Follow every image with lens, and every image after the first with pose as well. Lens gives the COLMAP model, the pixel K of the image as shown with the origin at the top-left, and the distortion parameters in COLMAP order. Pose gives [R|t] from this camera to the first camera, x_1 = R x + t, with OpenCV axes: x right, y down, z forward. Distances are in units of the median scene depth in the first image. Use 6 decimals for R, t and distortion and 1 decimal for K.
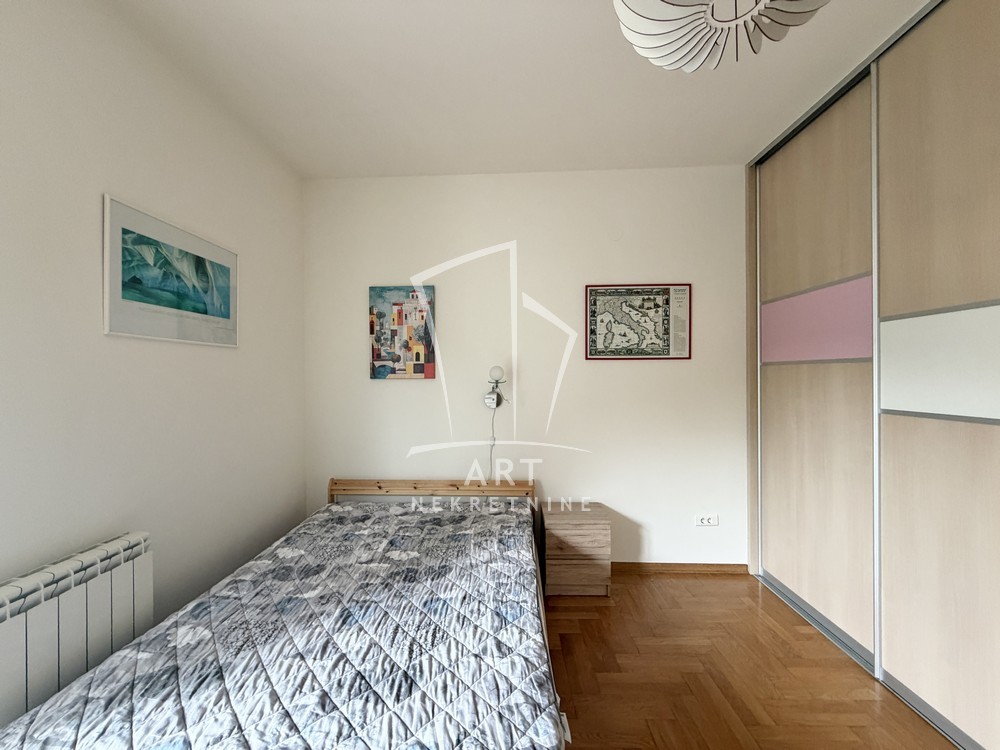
lens RADIAL K [[398.4, 0, 495.9], [0, 398.4, 376.5], [0, 0, 1]] dist [-0.000833, 0.000033]
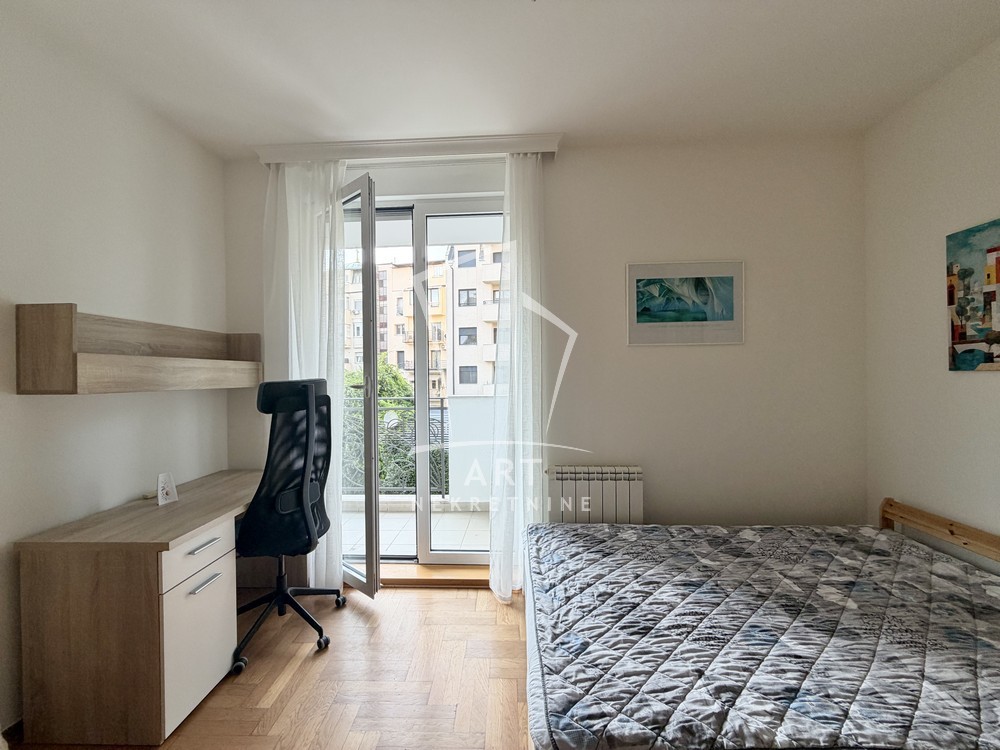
lens RADIAL K [[398.4, 0, 495.9], [0, 398.4, 376.5], [0, 0, 1]] dist [-0.000833, 0.000033]
pose [[-0.015268, 0.012539, -0.999805, 0.403023], [0.010235, 0.999871, 0.012384, -0.000971], [0.999831, -0.010044, -0.015394, 0.252389]]
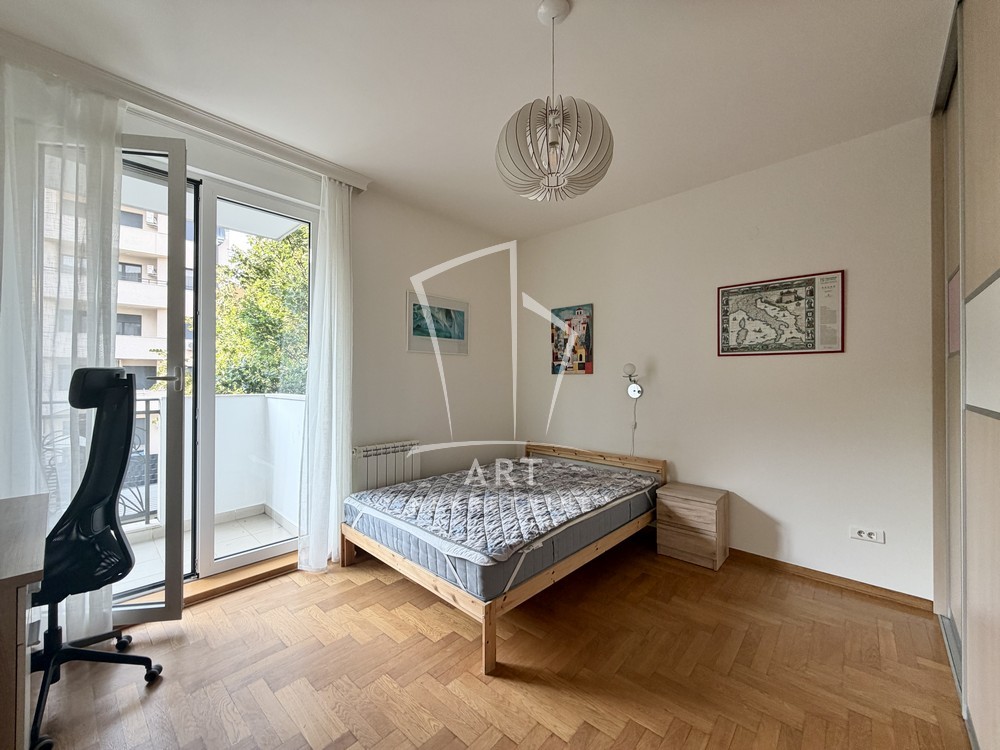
lens RADIAL K [[398.4, 0, 495.9], [0, 398.4, 376.5], [0, 0, 1]] dist [-0.000833, 0.000033]
pose [[0.752086, 0.005154, -0.659045, 0.504692], [-0.009037, 0.999956, -0.002493, 0.021283], [0.659003, 0.007831, 0.752100, -0.213306]]
